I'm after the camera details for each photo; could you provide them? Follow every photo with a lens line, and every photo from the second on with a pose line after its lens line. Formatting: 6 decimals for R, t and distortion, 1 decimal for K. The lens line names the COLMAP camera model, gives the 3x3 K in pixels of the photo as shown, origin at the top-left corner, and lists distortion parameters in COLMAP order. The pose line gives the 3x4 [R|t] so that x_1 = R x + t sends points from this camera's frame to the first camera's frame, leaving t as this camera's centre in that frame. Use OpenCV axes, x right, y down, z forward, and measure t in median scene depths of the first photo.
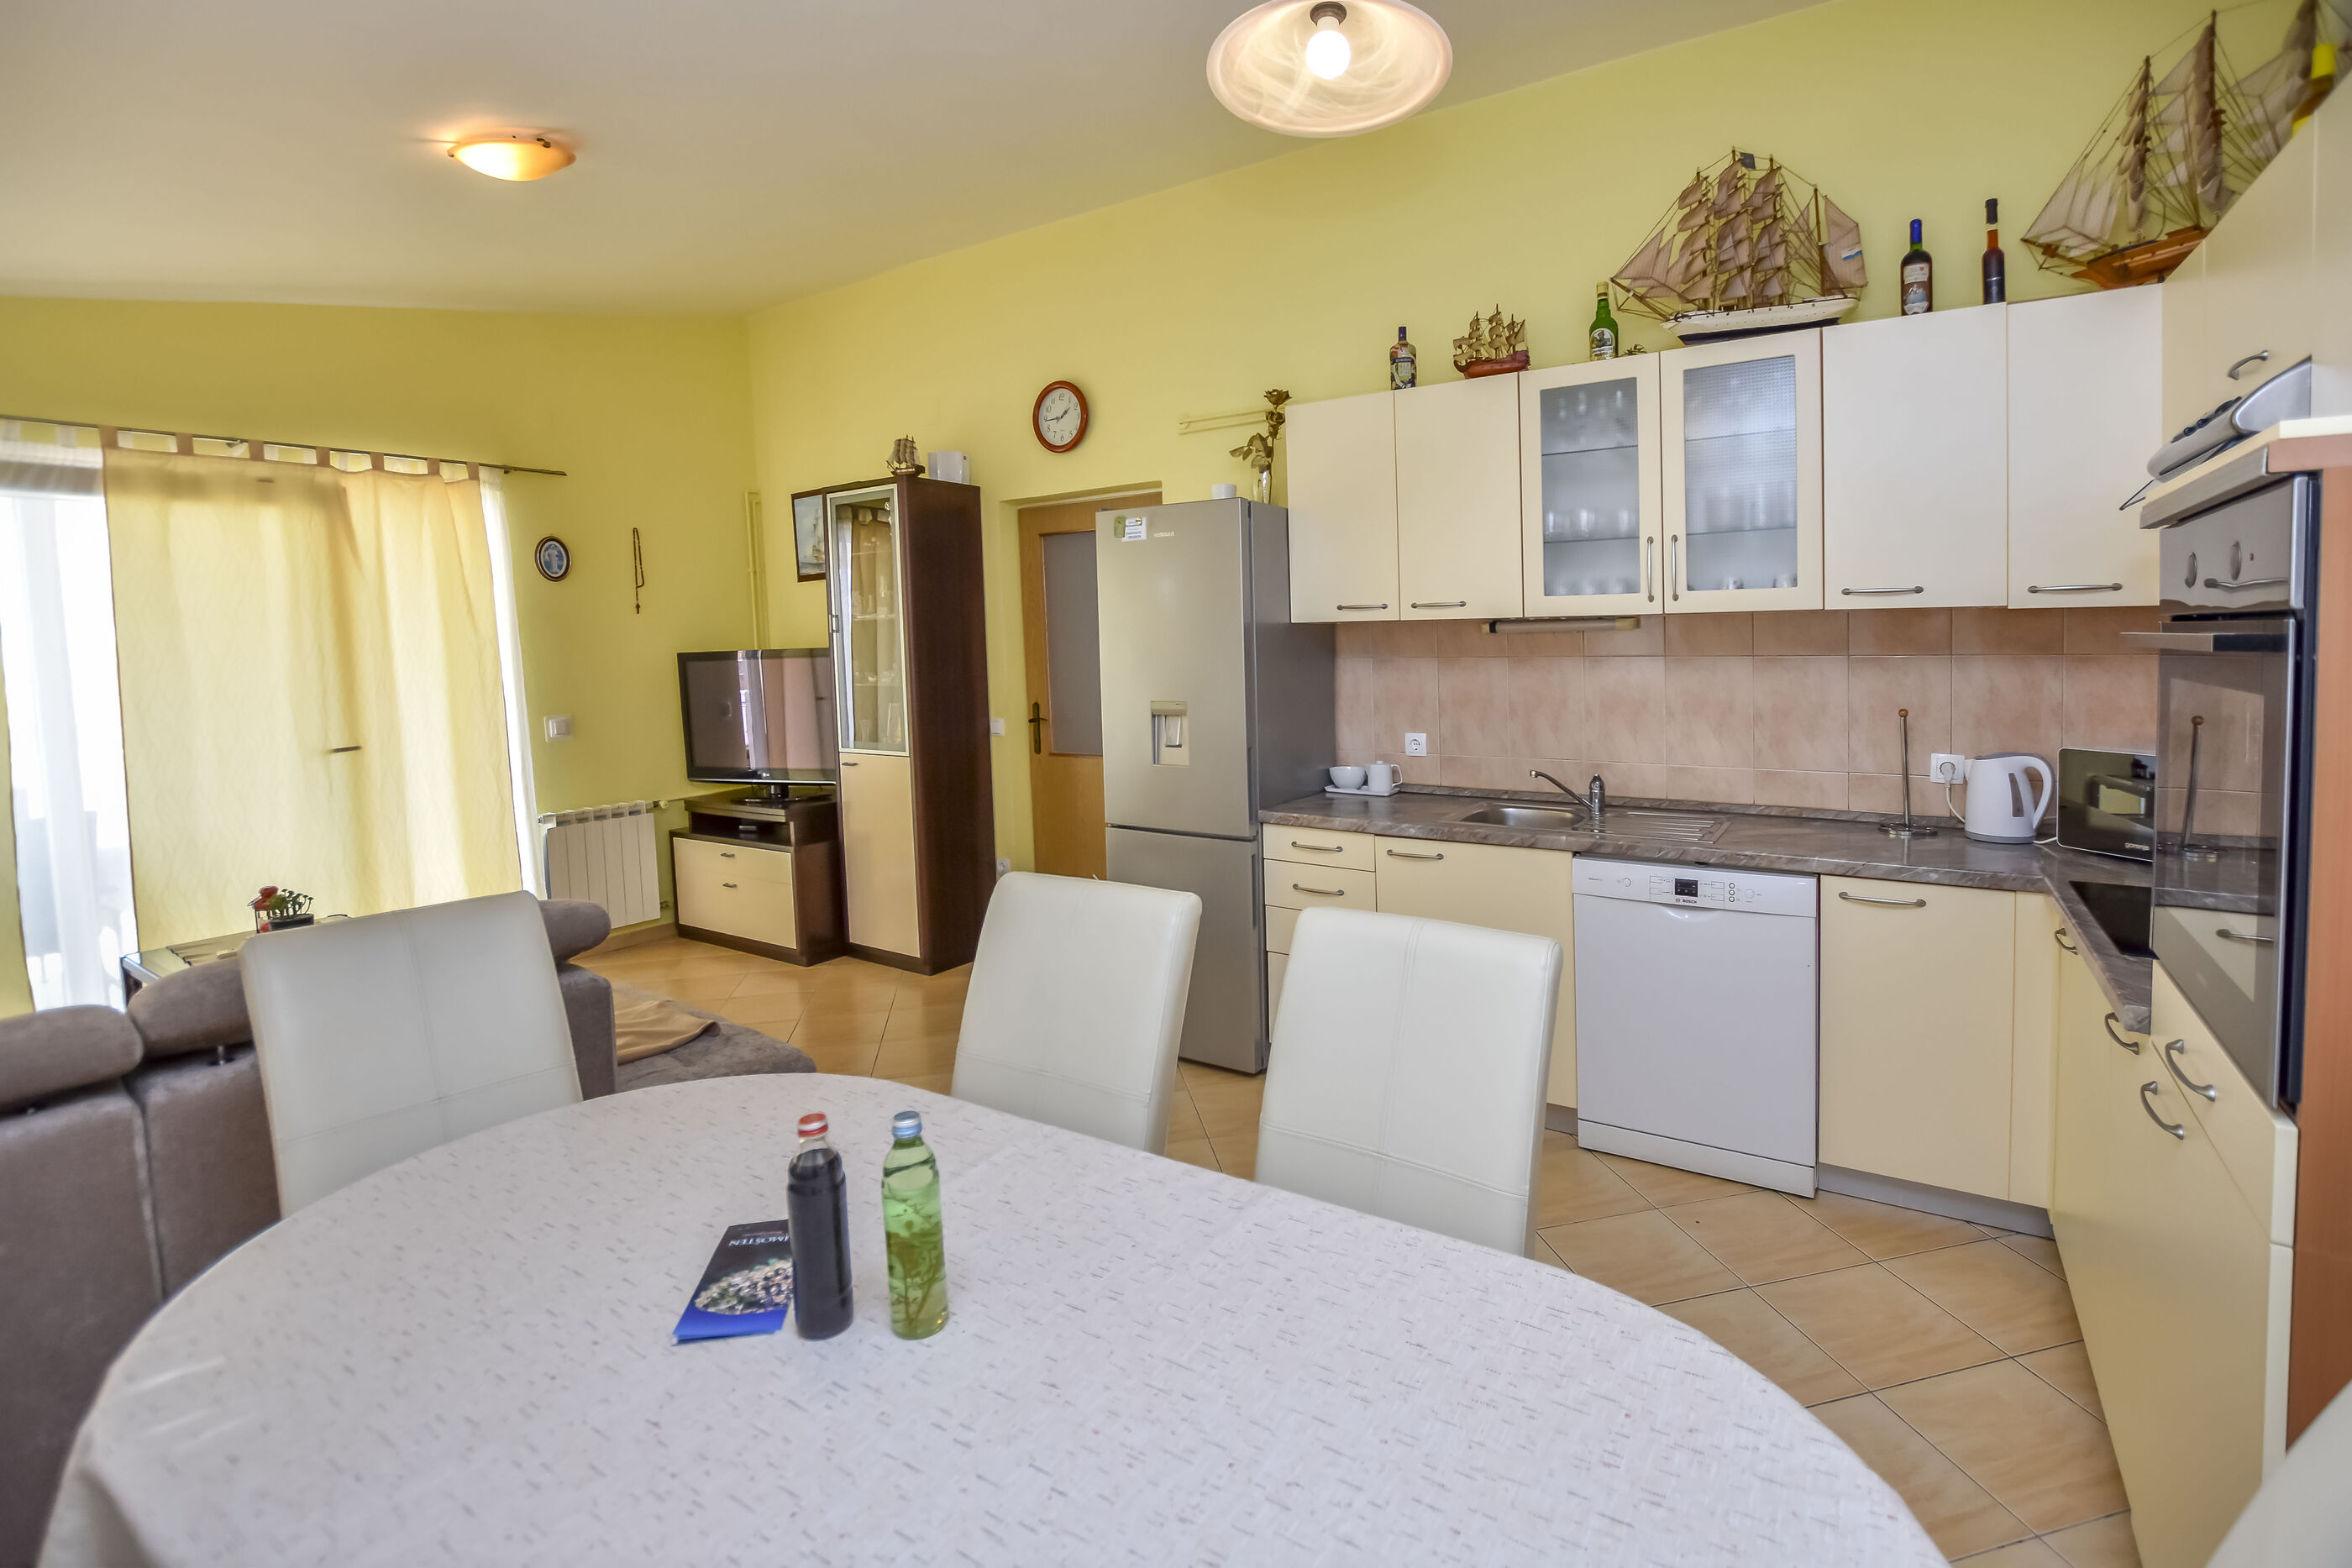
lens RADIAL K [[1036.2, 0, 1173.0], [0, 1036.2, 716.1], [0, 0, 1]] dist [-0.028978, 0.003045]
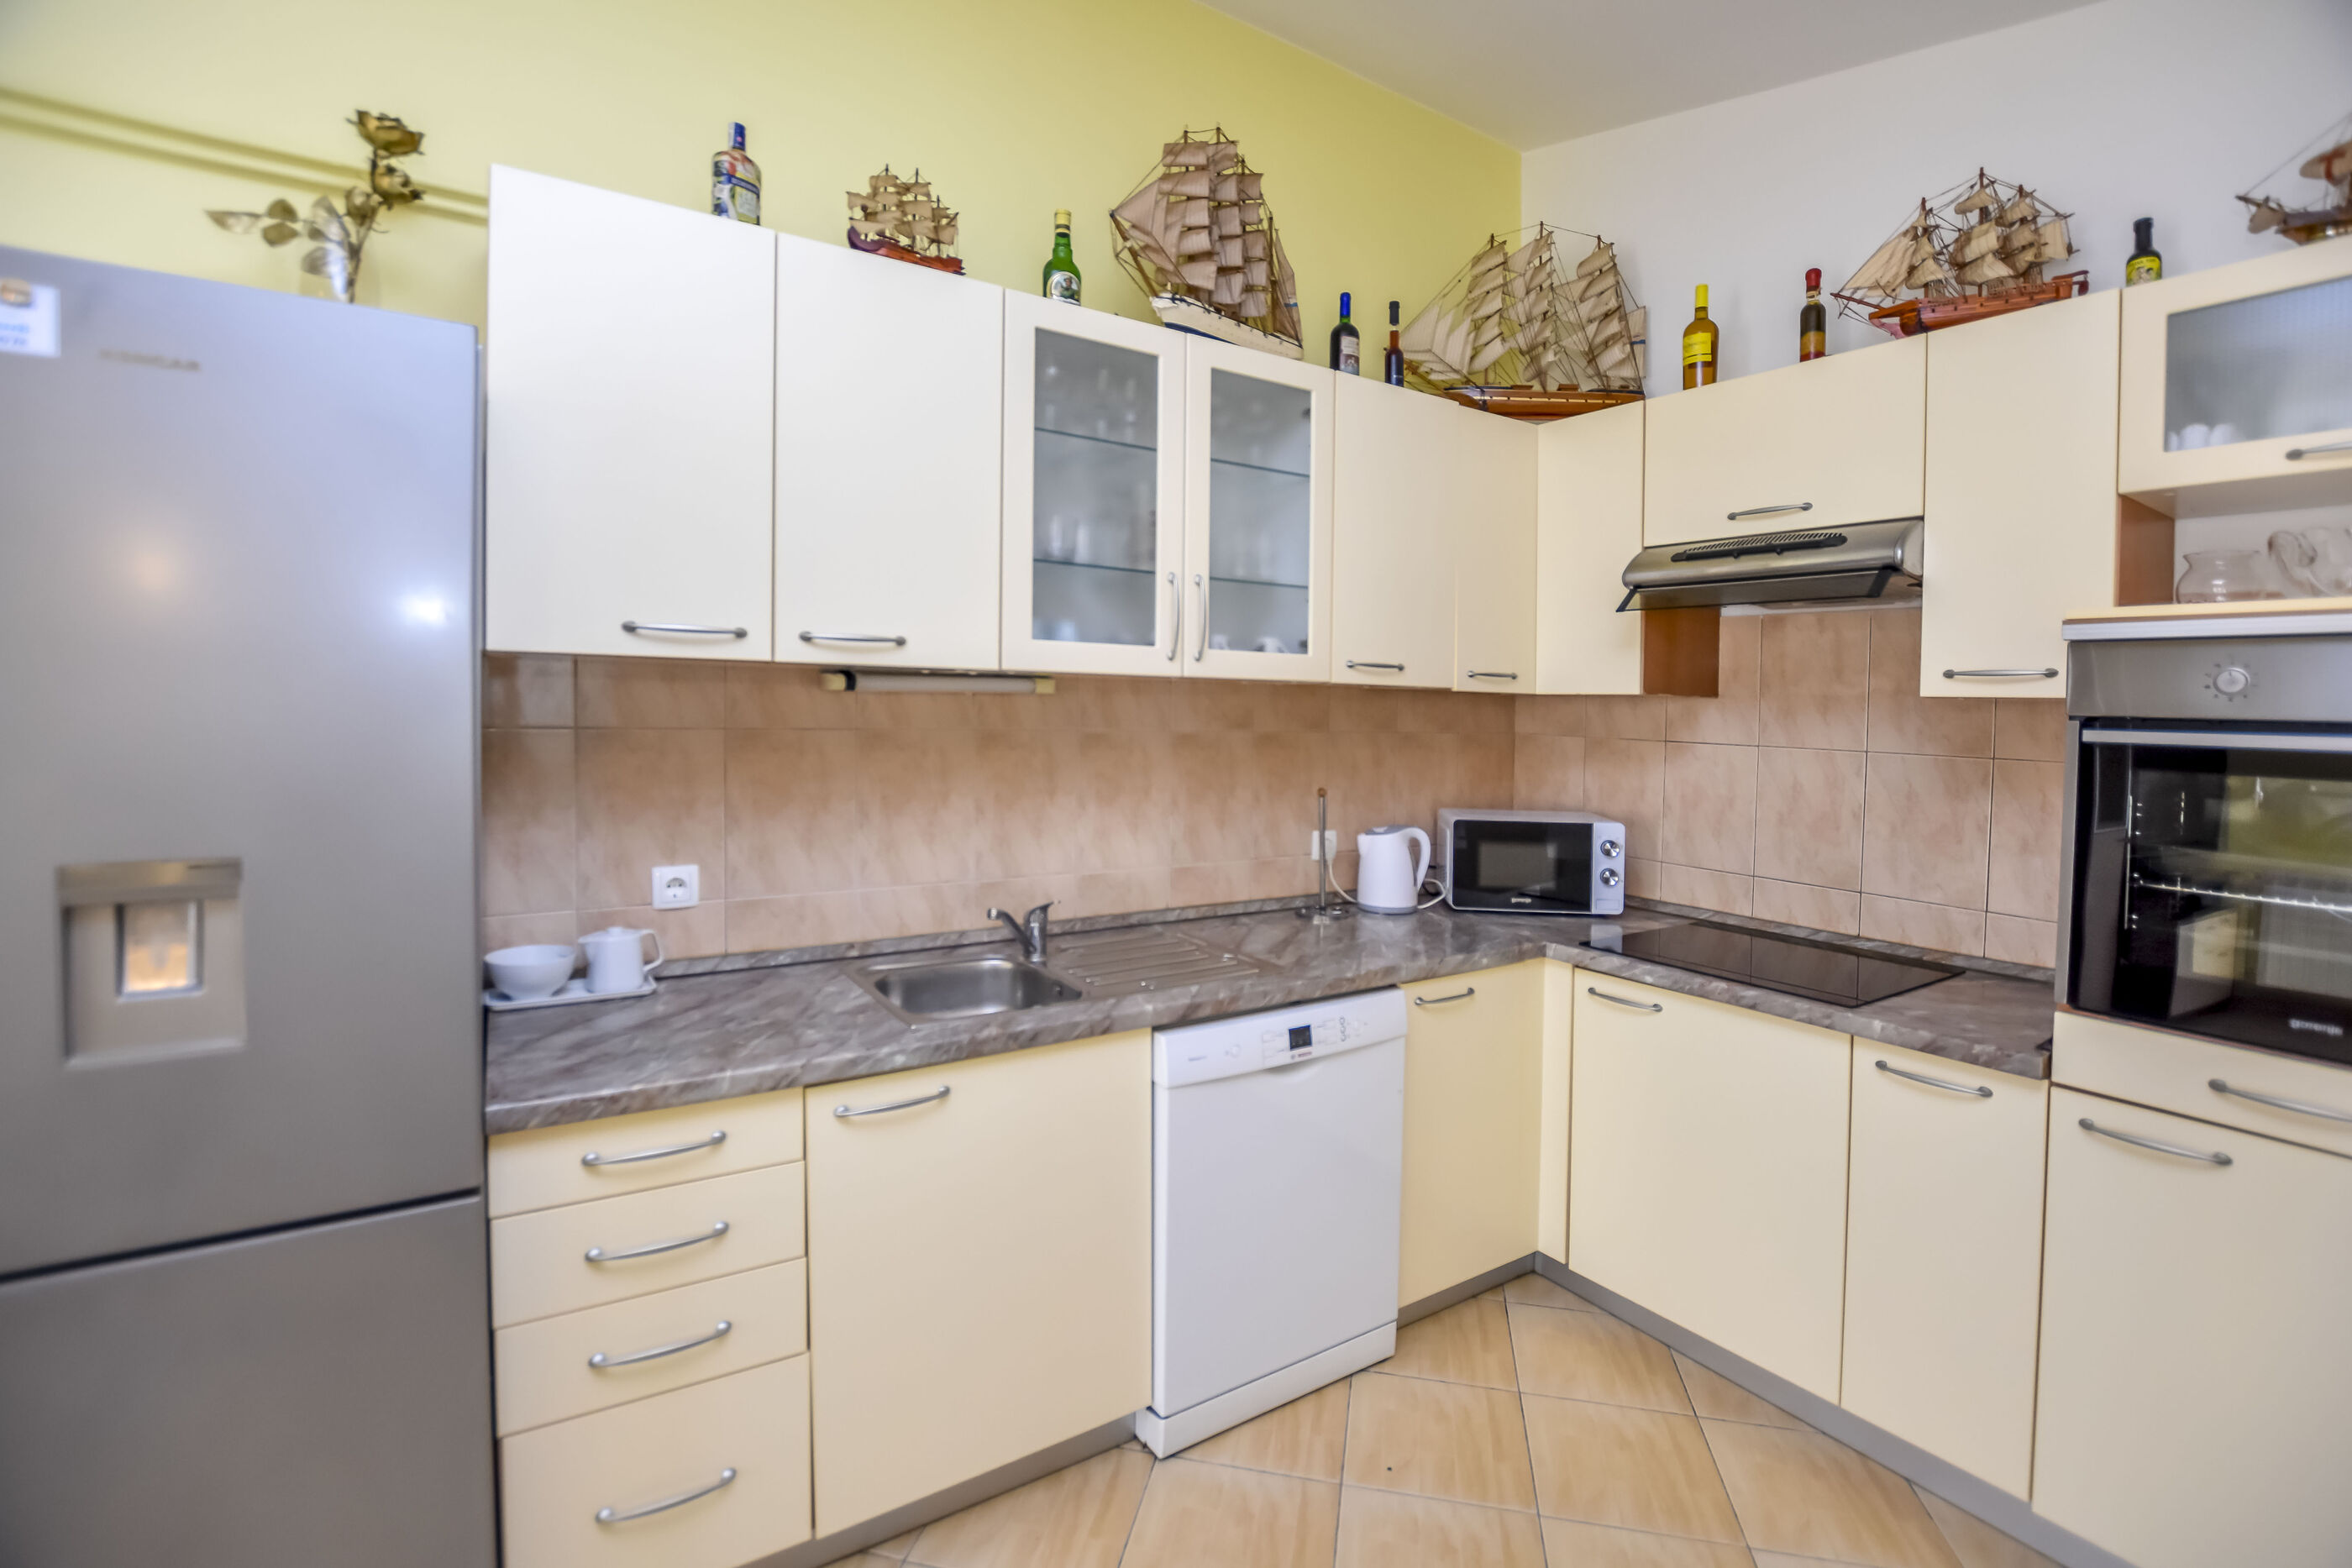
lens RADIAL K [[1036.2, 0, 1175.0], [0, 1036.2, 718.3], [0, 0, 1]] dist [-0.028978, 0.003045]
pose [[0.366186, 0.009443, 0.930494, -0.196318], [0.036122, 0.999051, -0.024354, -0.042933], [-0.929840, 0.042530, 0.365498, 0.610347]]
